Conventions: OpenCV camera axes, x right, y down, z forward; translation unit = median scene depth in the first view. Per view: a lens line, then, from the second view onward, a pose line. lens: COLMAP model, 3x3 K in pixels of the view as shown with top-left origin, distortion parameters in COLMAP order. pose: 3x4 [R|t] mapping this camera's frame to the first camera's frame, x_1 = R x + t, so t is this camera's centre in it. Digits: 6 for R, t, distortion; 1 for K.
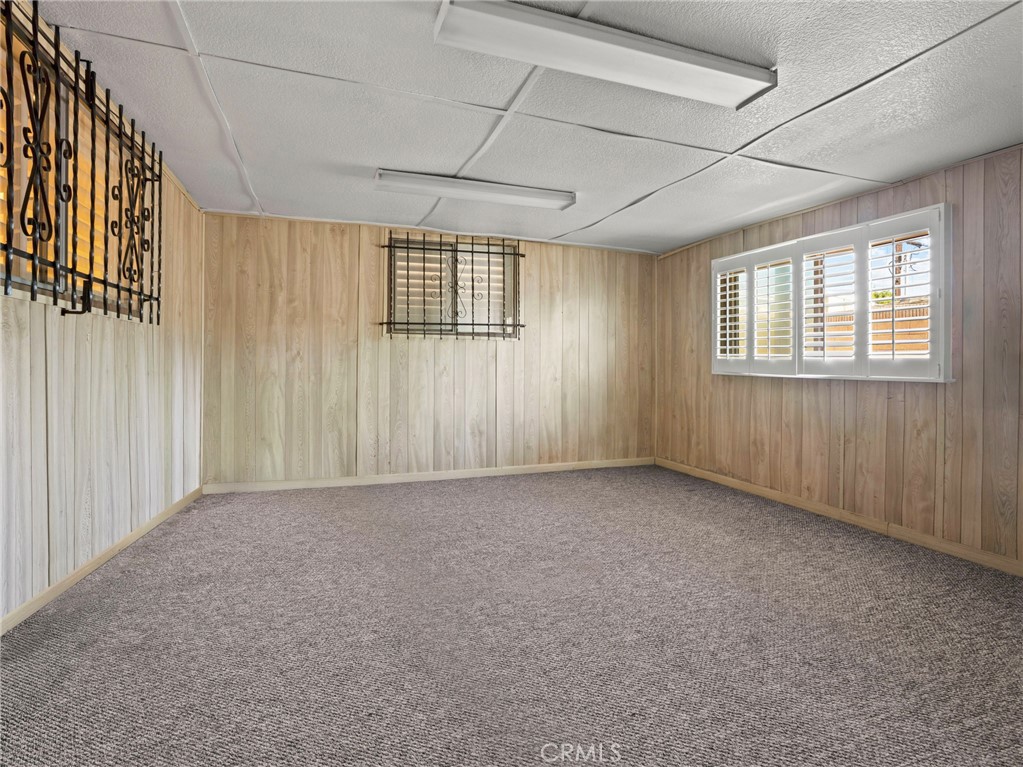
lens RADIAL K [[534.7, 0, 516.7], [0, 534.7, 369.3], [0, 0, 1]] dist [-0.072767, 0.031149]
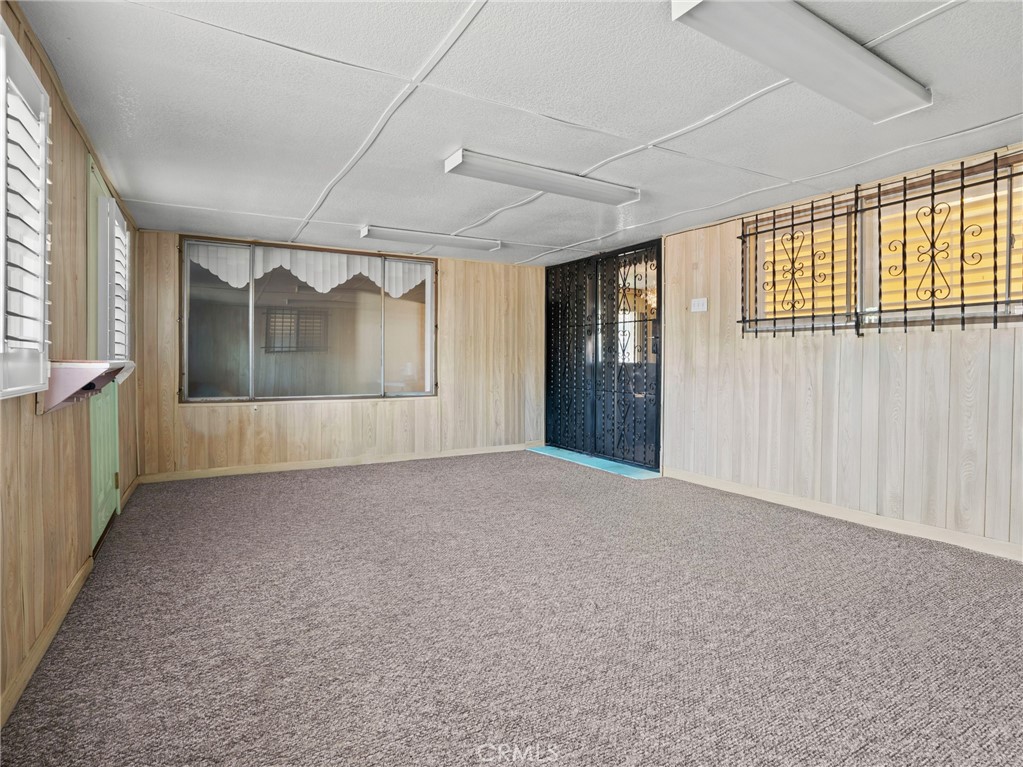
lens RADIAL K [[534.7, 0, 516.7], [0, 534.7, 369.3], [0, 0, 1]] dist [-0.072767, 0.031149]
pose [[-0.982012, -0.005601, -0.188737, 0.408252], [-0.011158, 0.999535, 0.028391, -0.023534], [0.188490, 0.029986, -0.981617, 1.769079]]
